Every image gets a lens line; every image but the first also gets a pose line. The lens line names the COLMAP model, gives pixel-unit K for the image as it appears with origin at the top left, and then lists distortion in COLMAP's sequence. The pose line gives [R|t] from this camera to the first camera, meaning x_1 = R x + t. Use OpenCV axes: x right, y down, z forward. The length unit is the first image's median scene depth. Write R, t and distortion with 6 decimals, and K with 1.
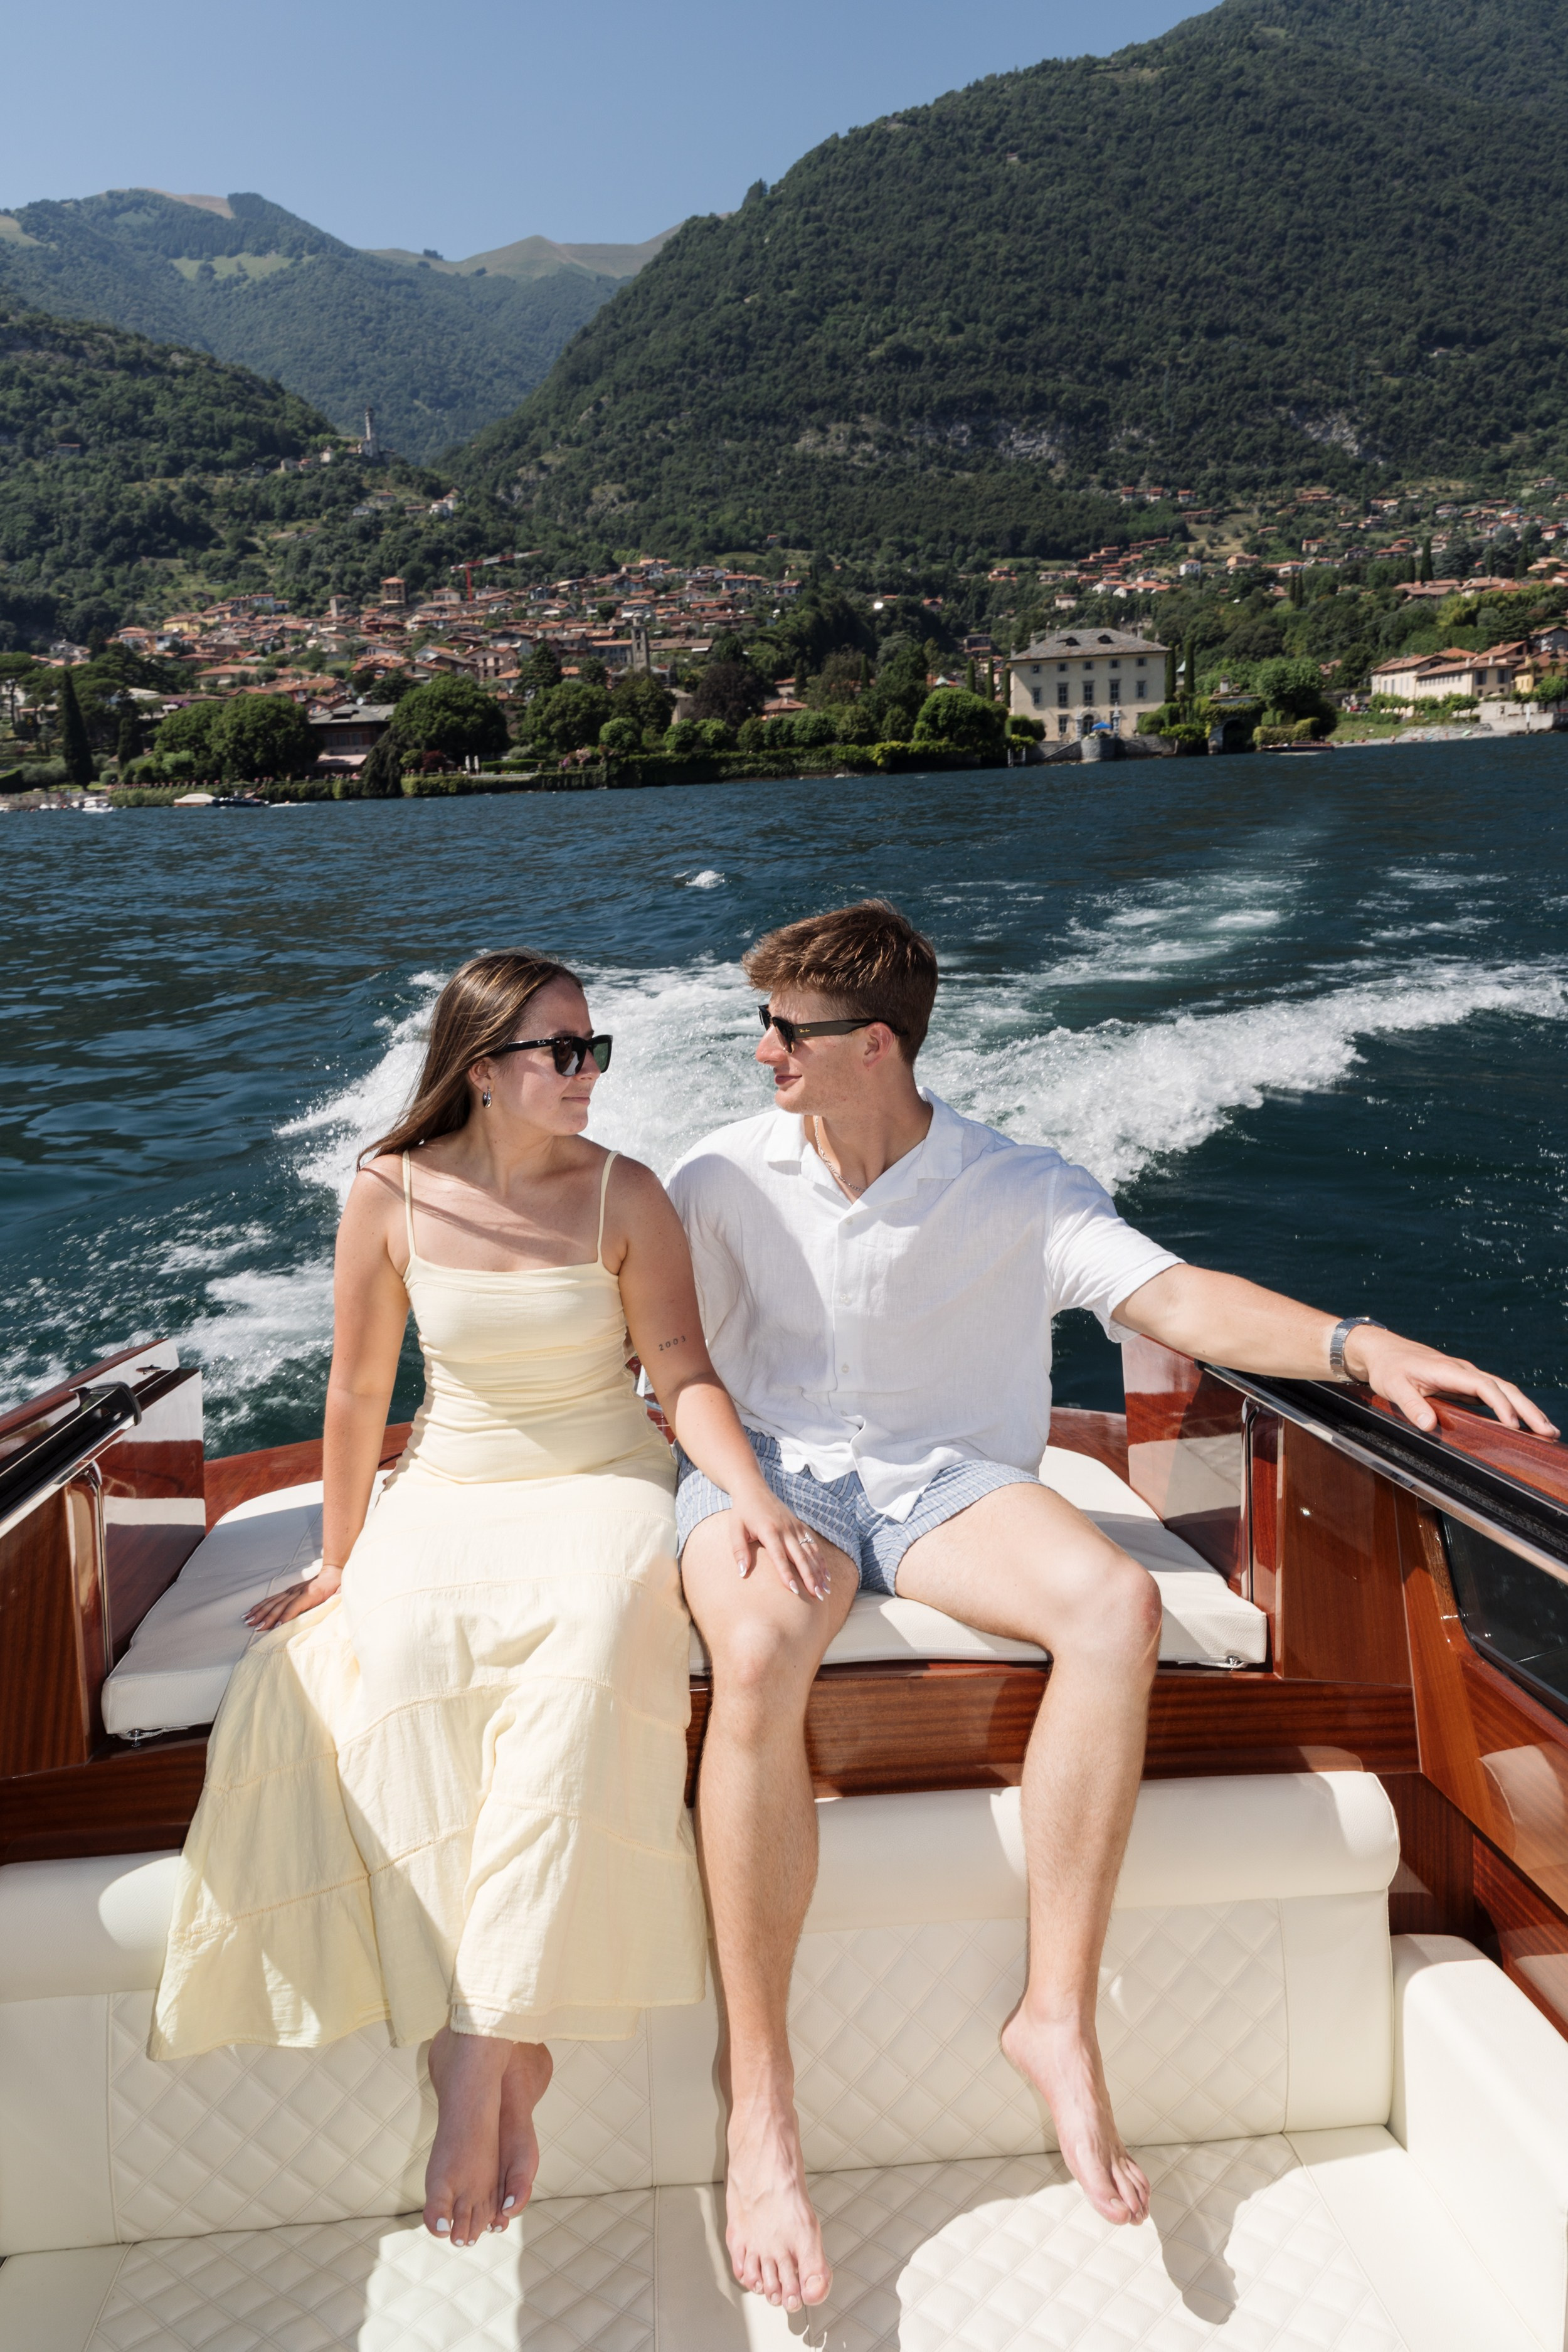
lens RADIAL K [[1794.5, 0, 797.0], [0, 1794.5, 1191.3], [0, 0, 1]] dist [0.137675, -0.120462]
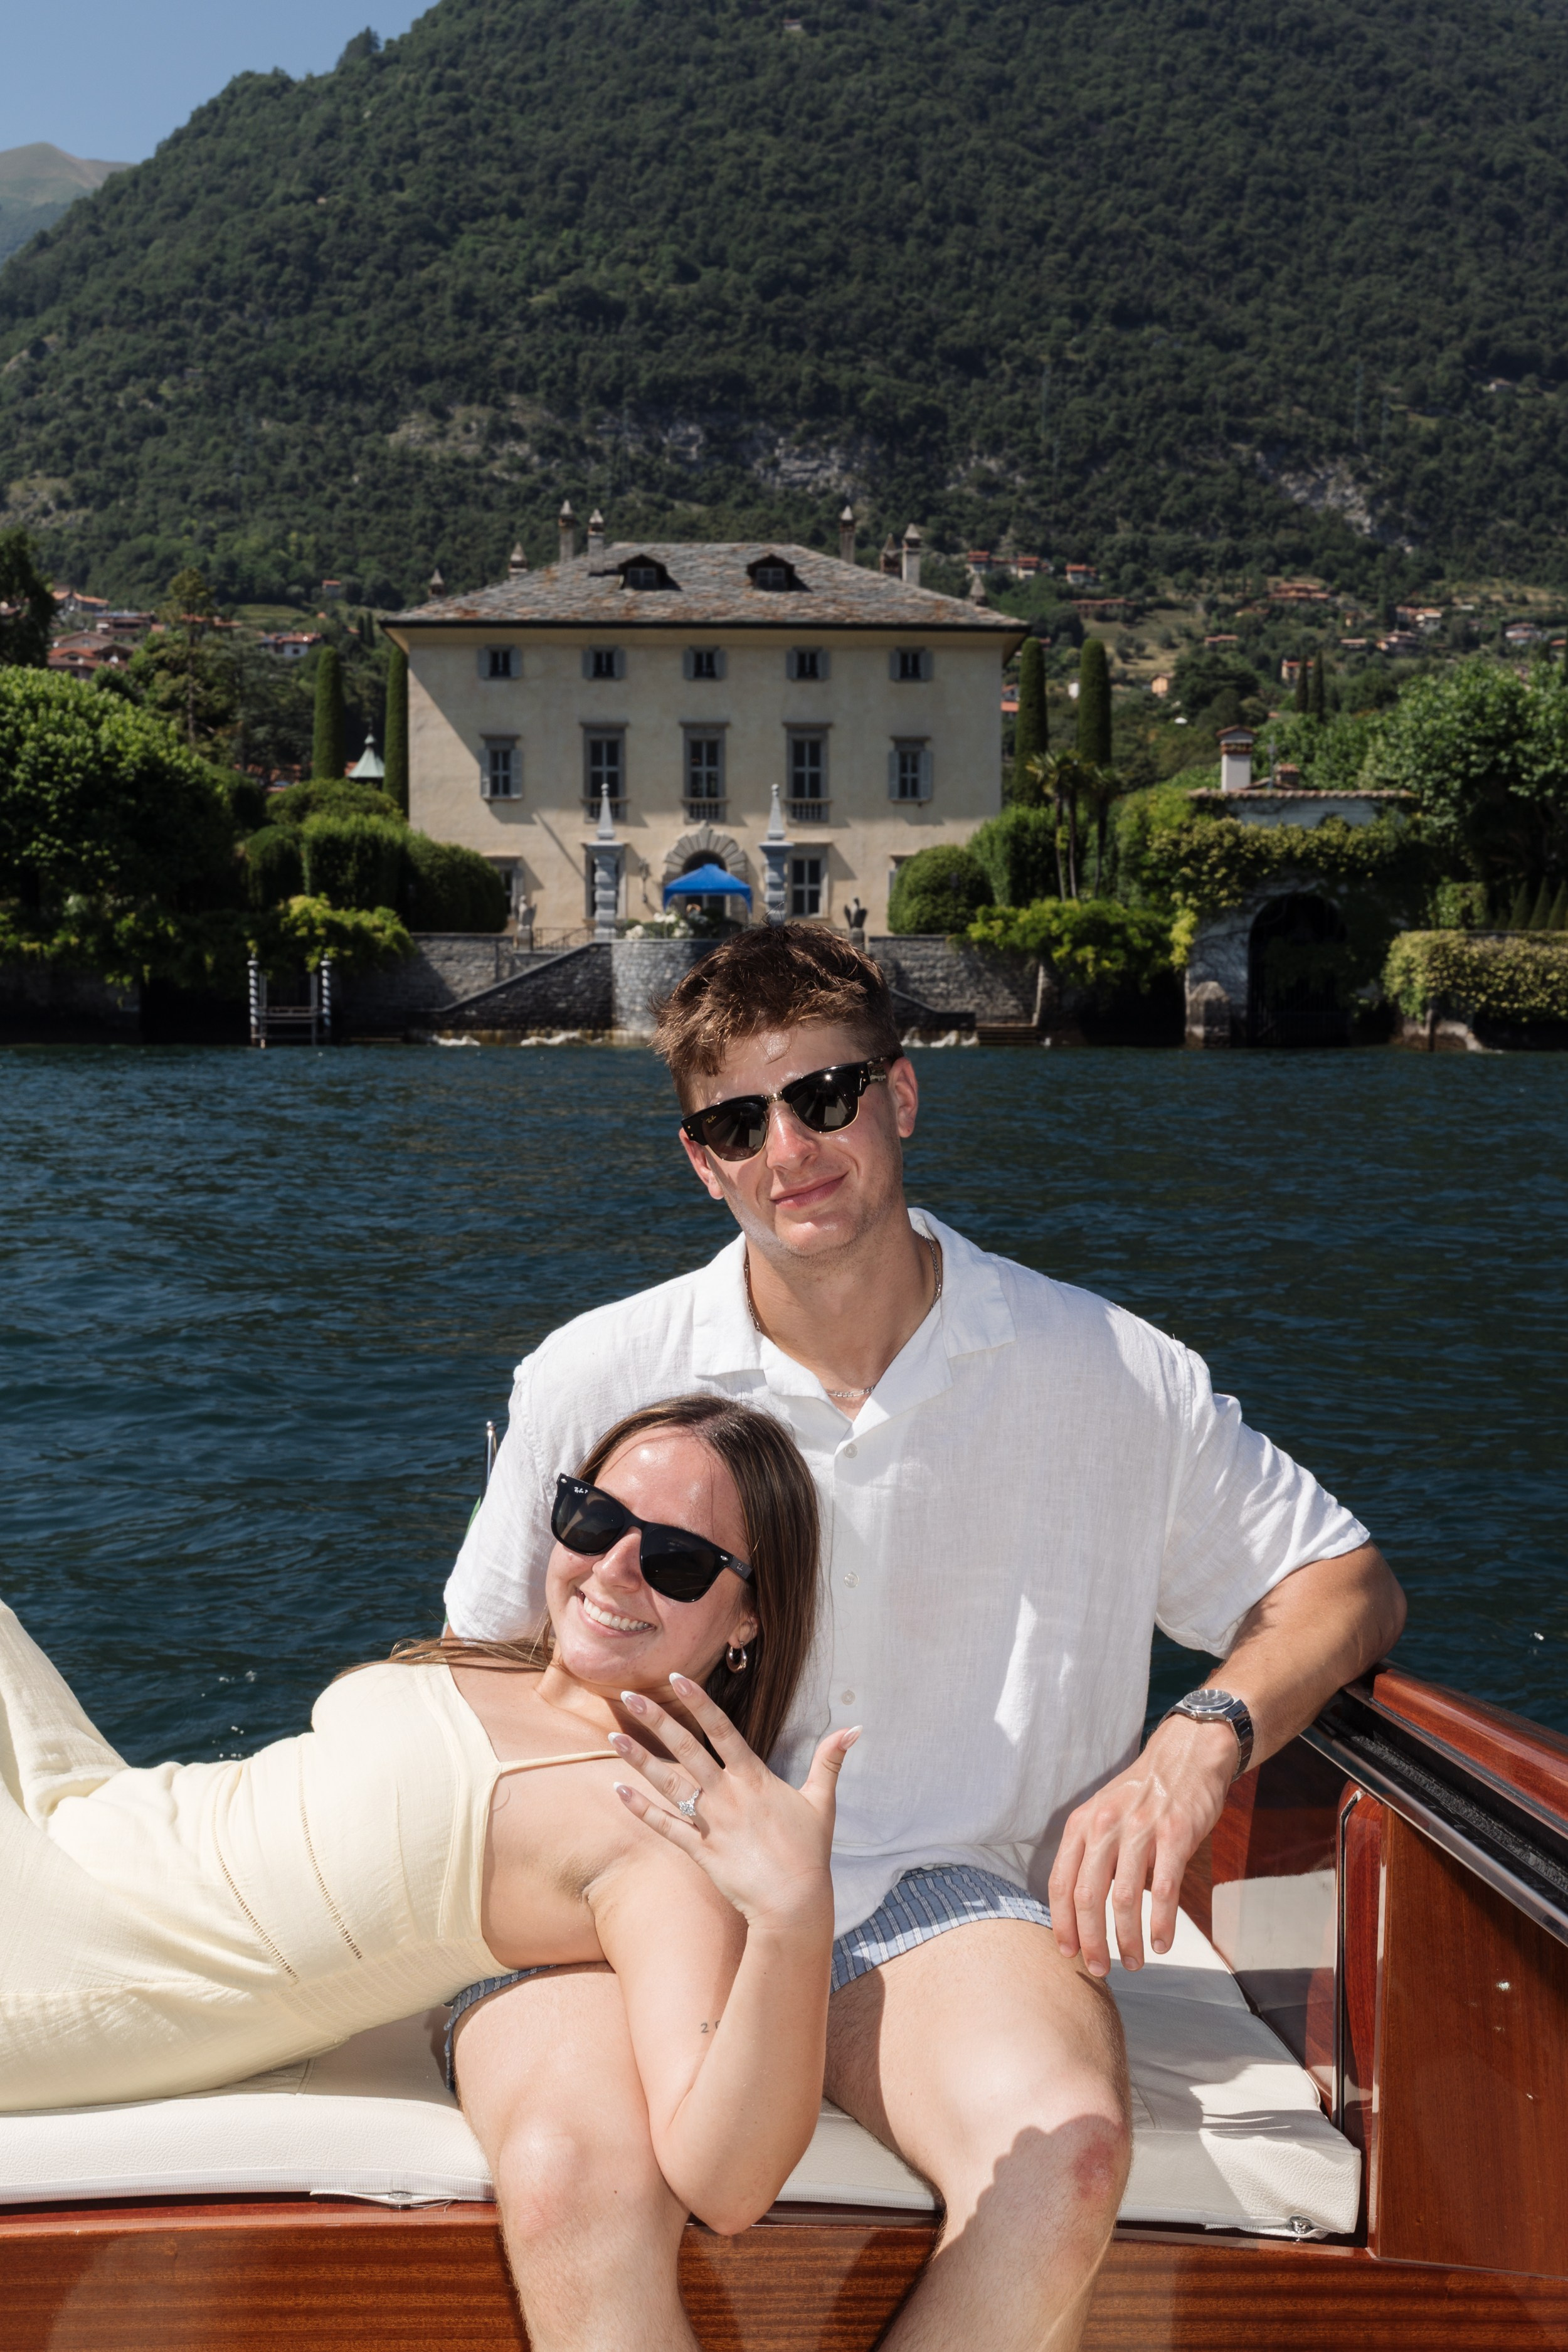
lens RADIAL K [[3081.5, 0, 741.6], [0, 3081.5, 1214.7], [0, 0, 1]] dist [0.024804, 0.090139]
pose [[0.993888, 0.047327, 0.099736, 0.022449], [-0.030625, 0.986187, -0.162779, -0.025746], [-0.106062, 0.158729, 0.981609, 0.105448]]
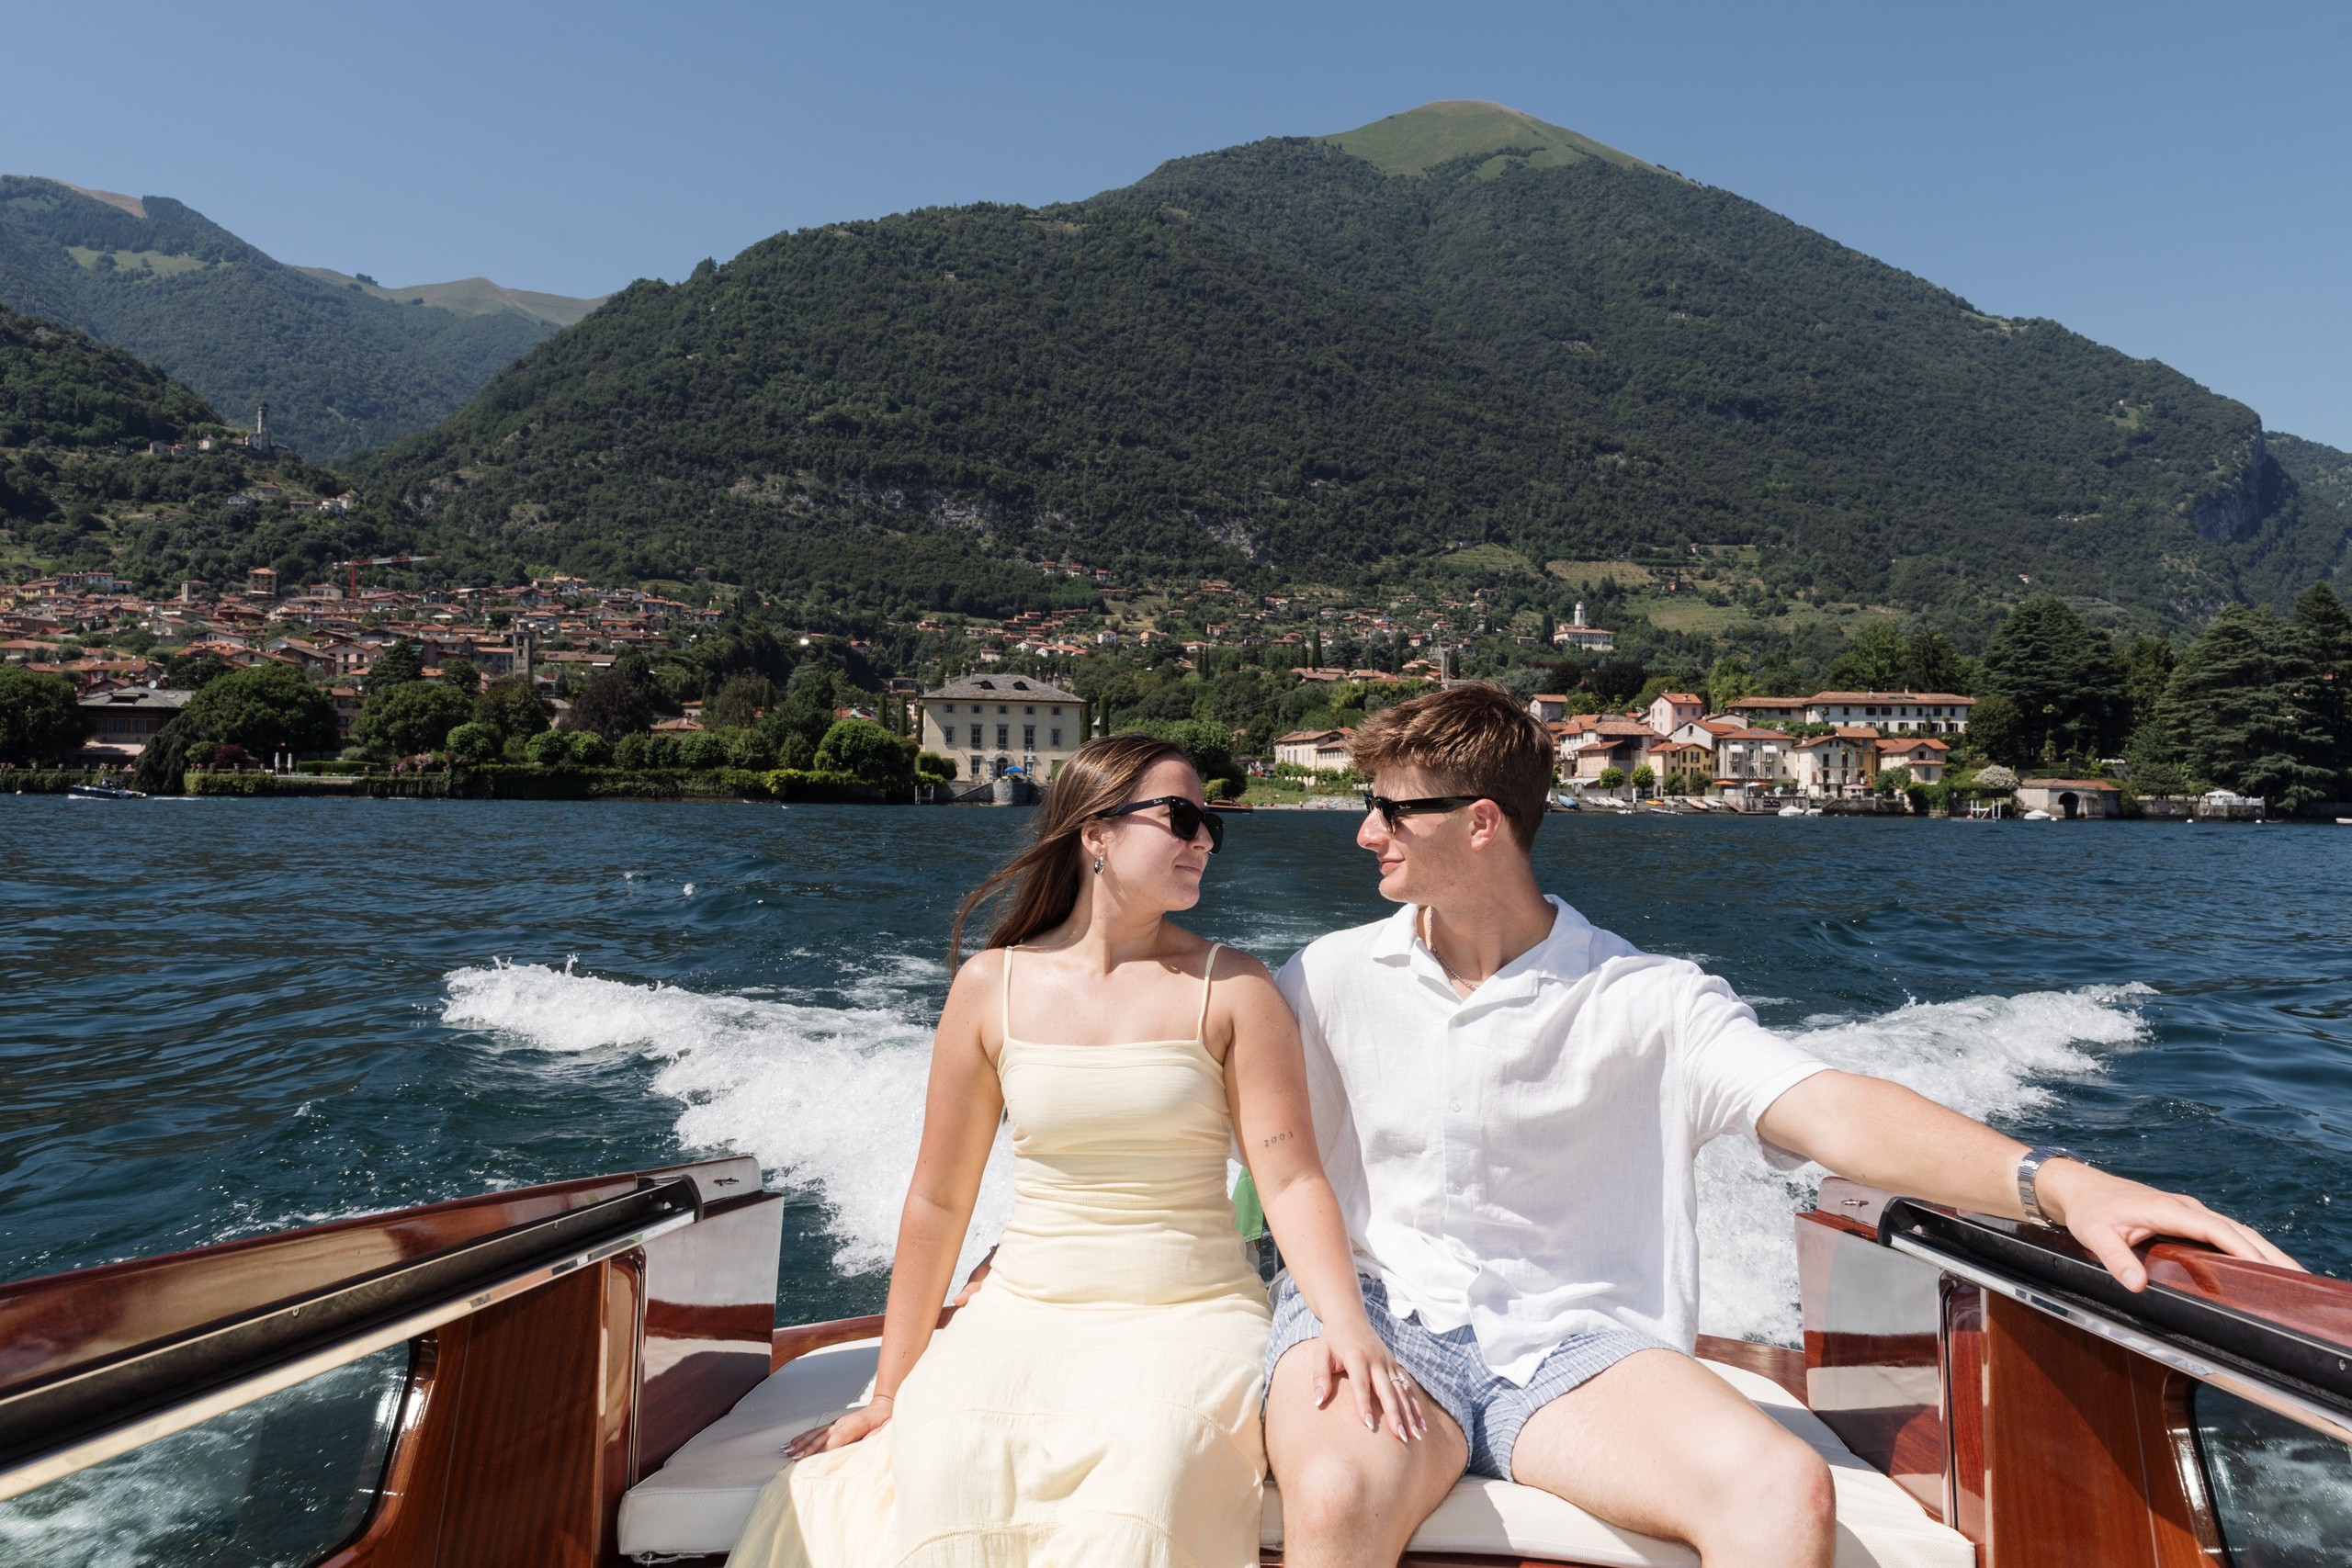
lens RADIAL K [[1813.8, 0, 1182.1], [0, 1813.8, 786.0], [0, 0, 1]] dist [0.121594, -0.059919]
pose [[0.967169, 0.066287, 0.245337, 0.003085], [-0.005726, 0.970822, -0.239733, -0.003093], [-0.254070, 0.230457, 0.939329, 0.013110]]
